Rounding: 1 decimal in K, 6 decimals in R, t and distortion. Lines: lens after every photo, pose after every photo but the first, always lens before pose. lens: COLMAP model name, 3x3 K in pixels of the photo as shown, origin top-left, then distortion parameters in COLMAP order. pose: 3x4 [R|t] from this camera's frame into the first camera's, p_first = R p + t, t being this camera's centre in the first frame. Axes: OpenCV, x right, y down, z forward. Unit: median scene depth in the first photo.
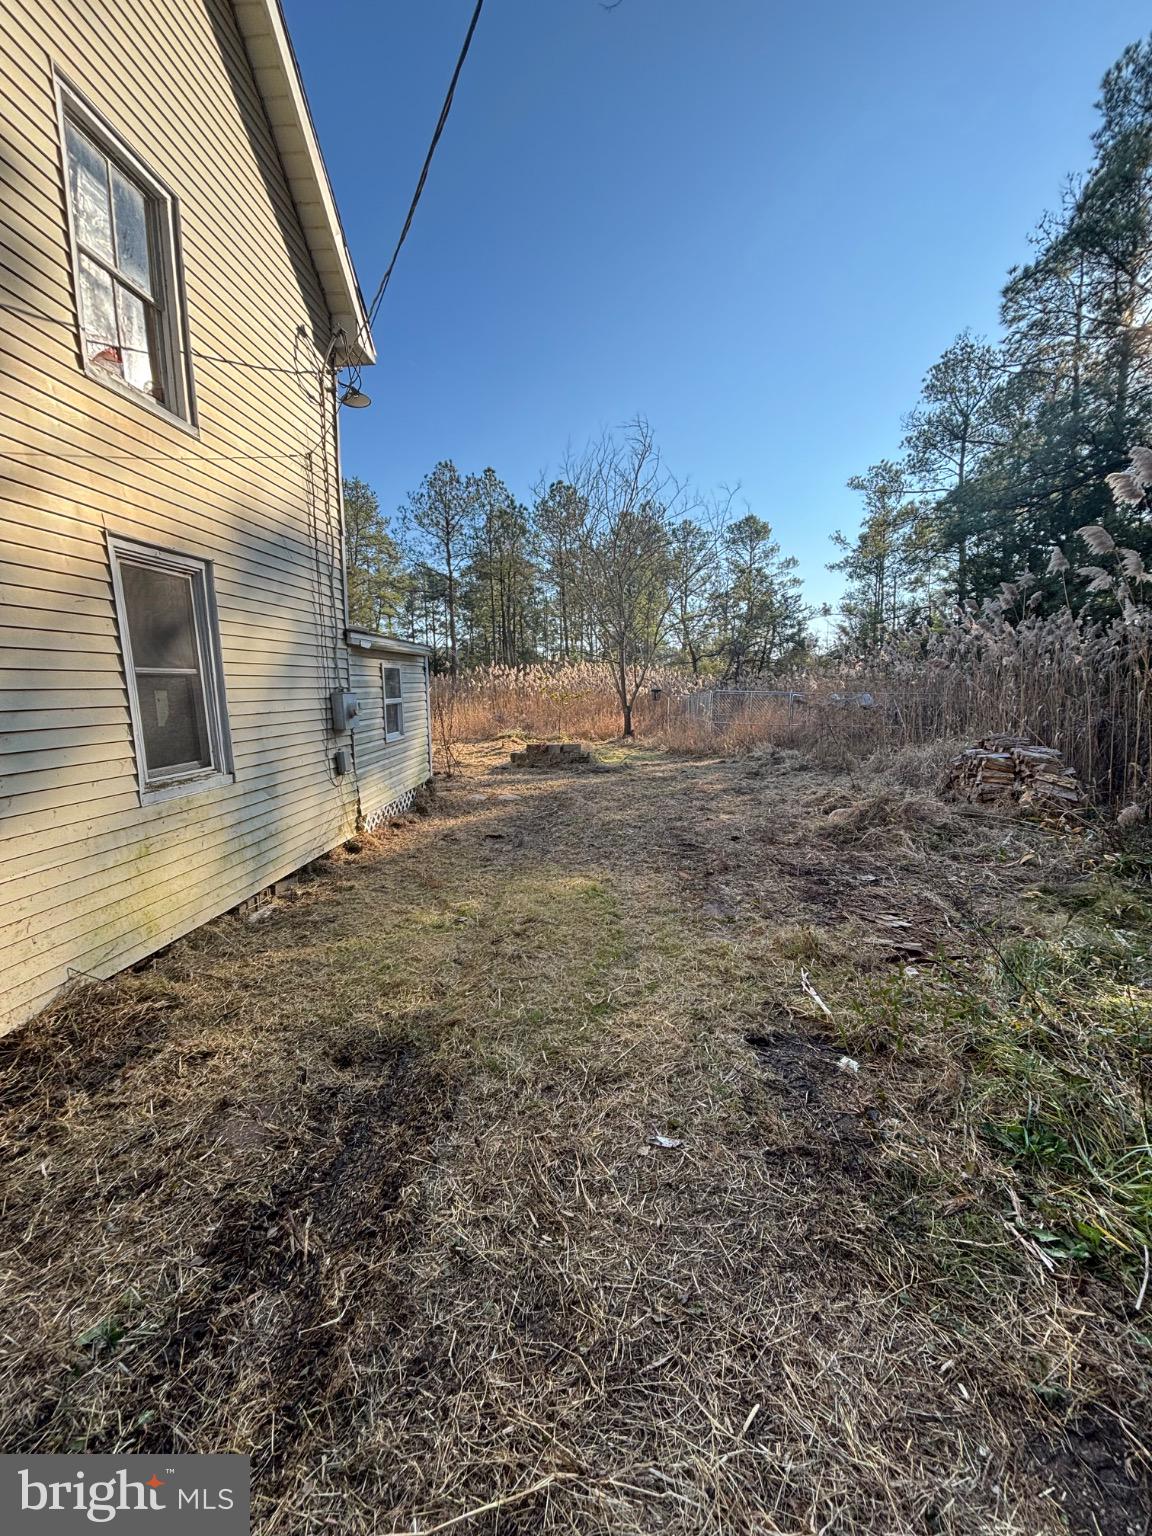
lens RADIAL K [[614.9, 0, 576.0], [0, 614.9, 768.0], [0, 0, 1]] dist [0.020269, -0.007453]
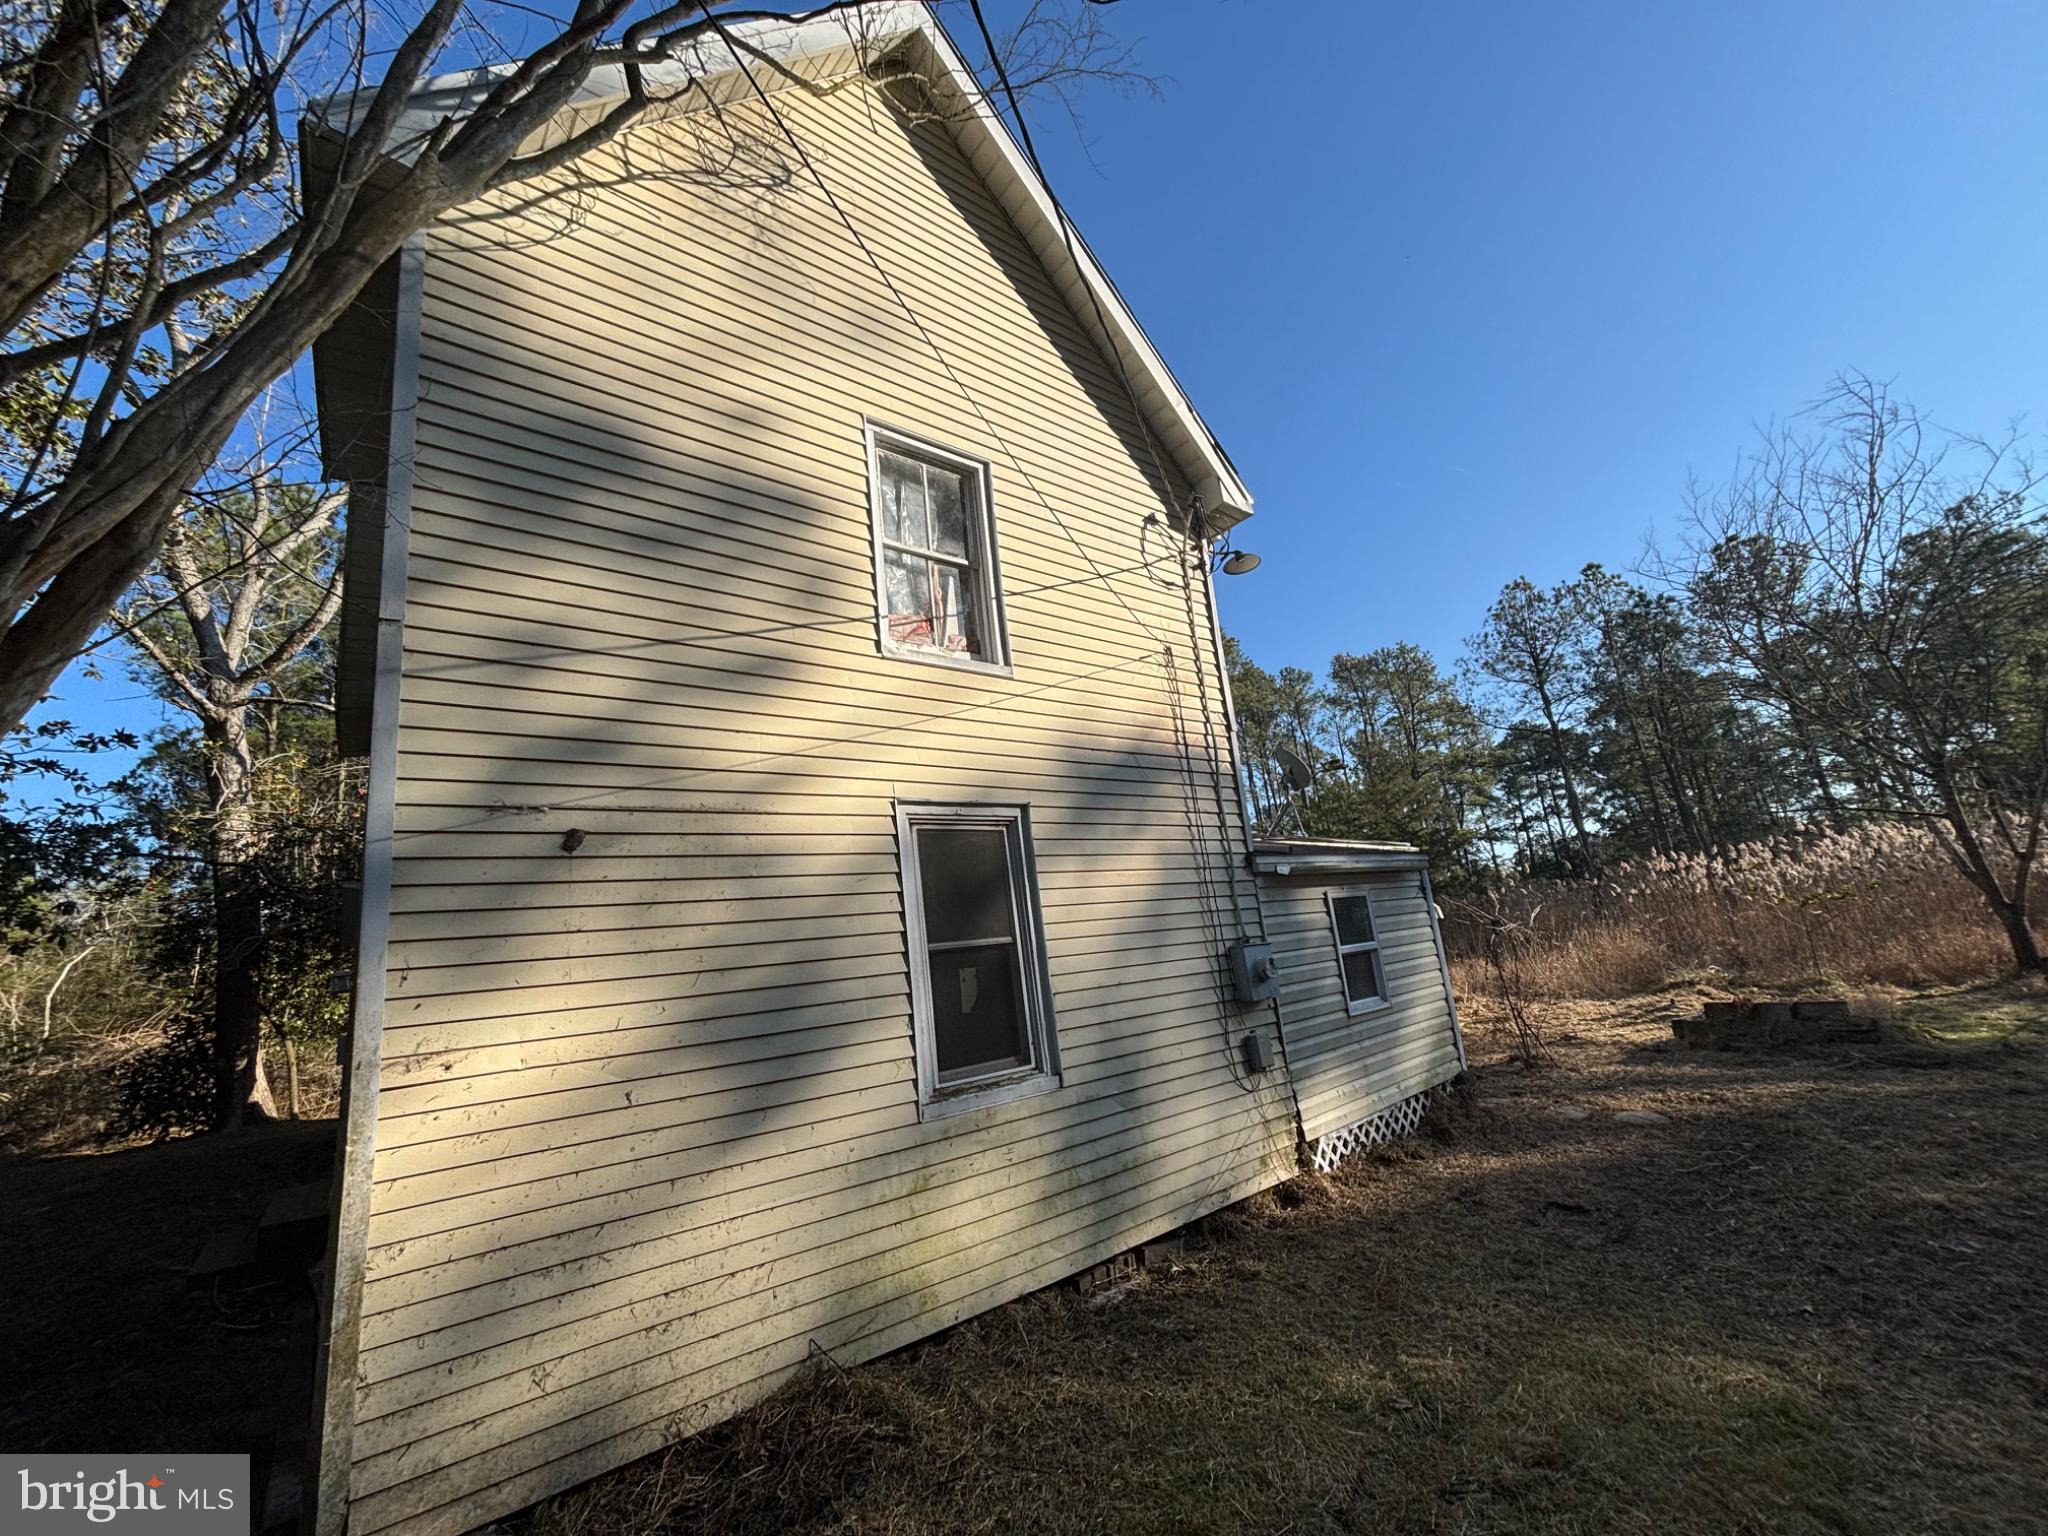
lens RADIAL K [[825.1, 0, 1030.5], [0, 825.1, 768.2], [0, 0, 1]] dist [-0.002223, 0.002491]
pose [[0.680417, -0.218563, -0.699473, 0.167439], [-0.004769, 0.953148, -0.302468, -0.035592], [0.732809, 0.209140, 0.647496, 0.219217]]
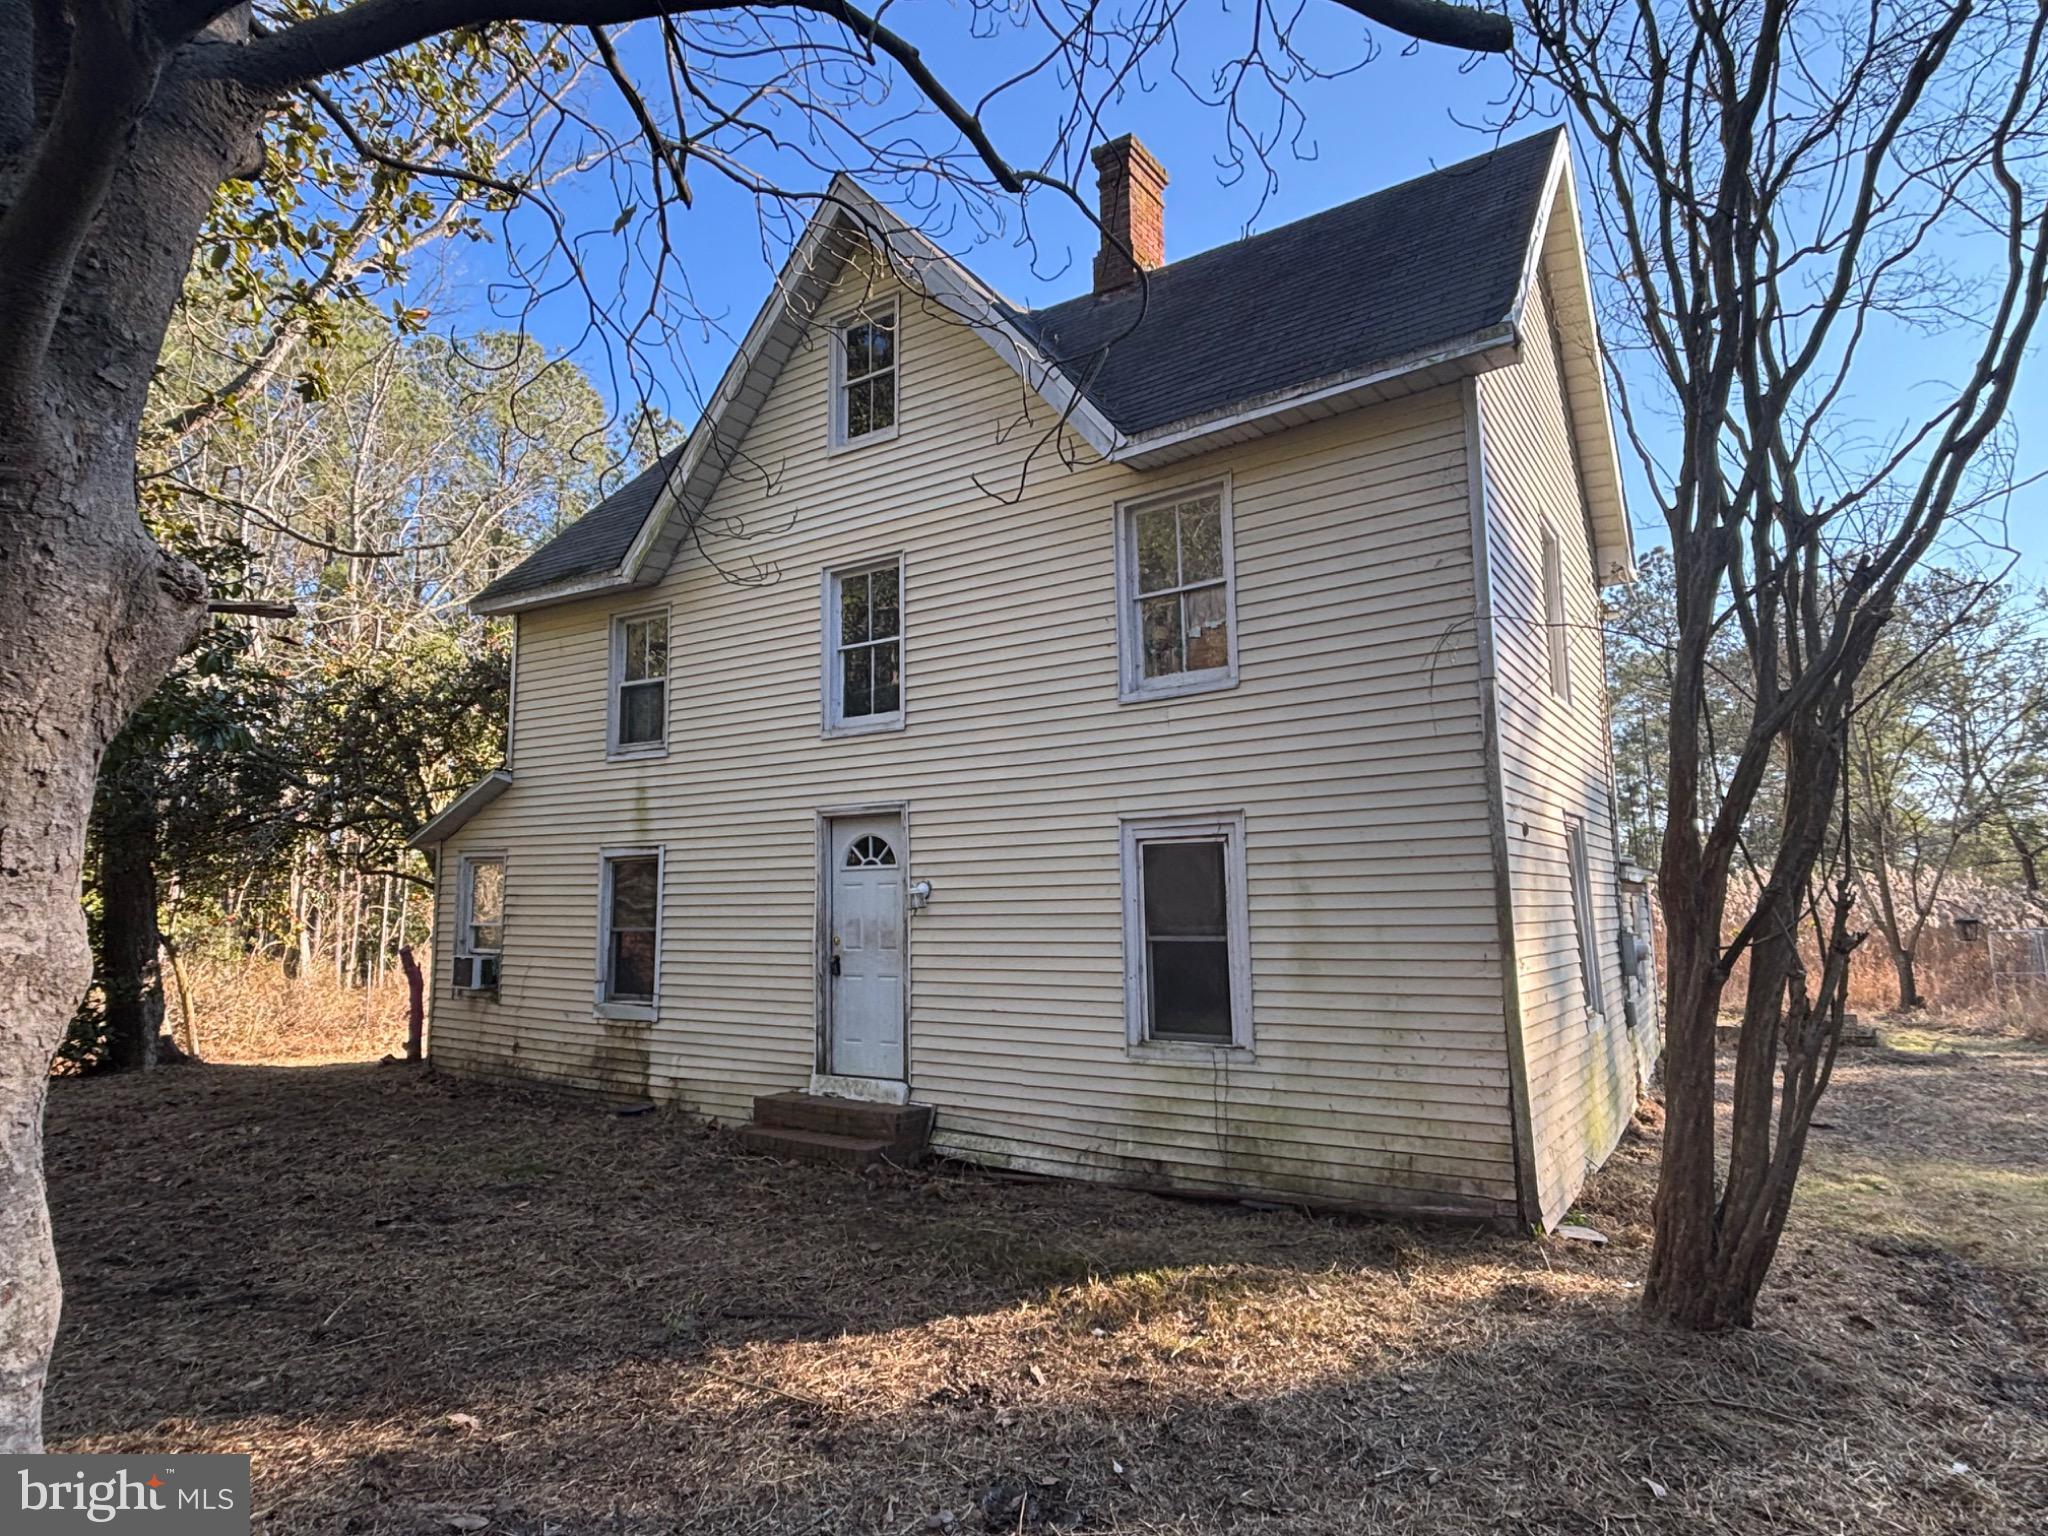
lens RADIAL K [[1154.8, 0, 1024.0], [0, 1154.8, 768.0], [0, 0, 1]] dist [0.002927, 0.000737]
pose [[0.876489, -0.070871, -0.476176, -0.387171], [-0.052204, 0.969281, -0.240352, 0.109006], [0.478582, 0.235524, 0.845865, -1.038443]]
